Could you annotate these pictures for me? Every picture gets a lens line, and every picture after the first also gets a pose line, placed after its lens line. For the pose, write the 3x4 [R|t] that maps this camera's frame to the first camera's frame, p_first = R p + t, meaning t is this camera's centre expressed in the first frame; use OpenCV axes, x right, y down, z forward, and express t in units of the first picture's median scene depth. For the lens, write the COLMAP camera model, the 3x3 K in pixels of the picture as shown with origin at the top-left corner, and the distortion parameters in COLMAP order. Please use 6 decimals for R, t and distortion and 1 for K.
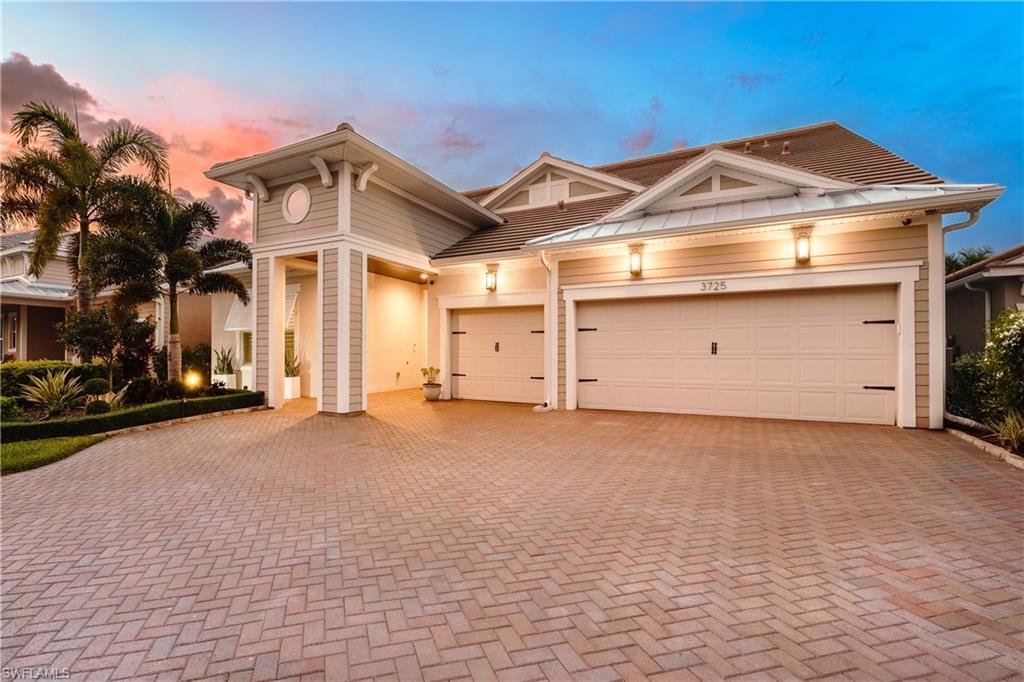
lens RADIAL K [[441.7, 0, 508.4], [0, 441.7, 345.7], [0, 0, 1]] dist [-0.003671, -0.000138]
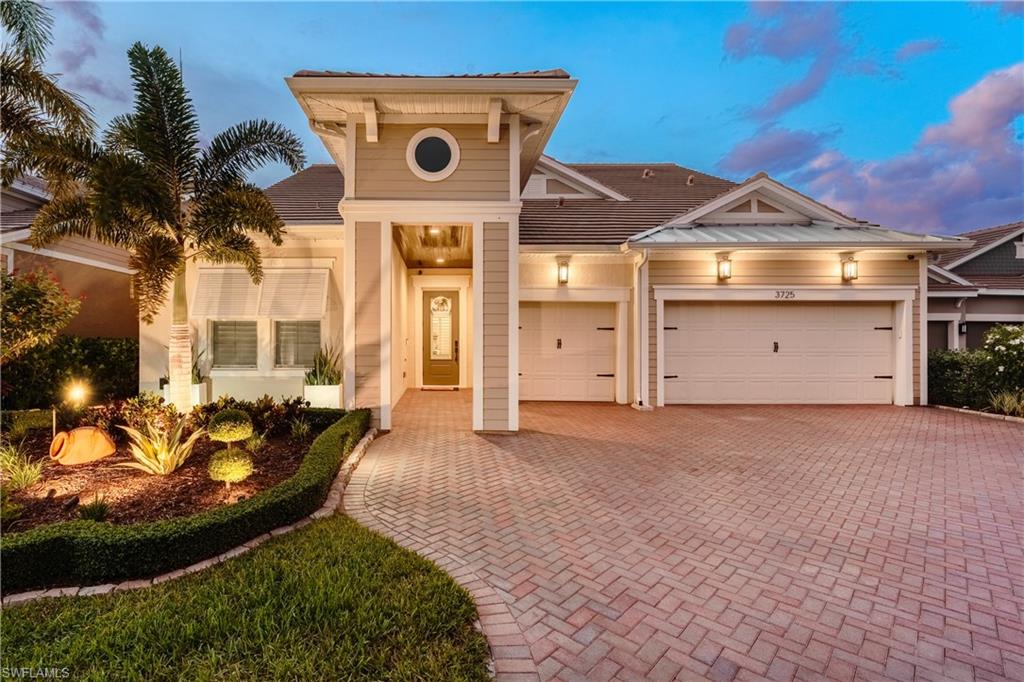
lens RADIAL K [[441.7, 0, 510.9], [0, 441.7, 341.6], [0, 0, 1]] dist [-0.003671, -0.000138]
pose [[0.894756, 0.008112, 0.446481, -0.632292], [-0.009045, 0.999959, -0.000043, -0.002683], [-0.446463, -0.004000, 0.894793, 0.240575]]
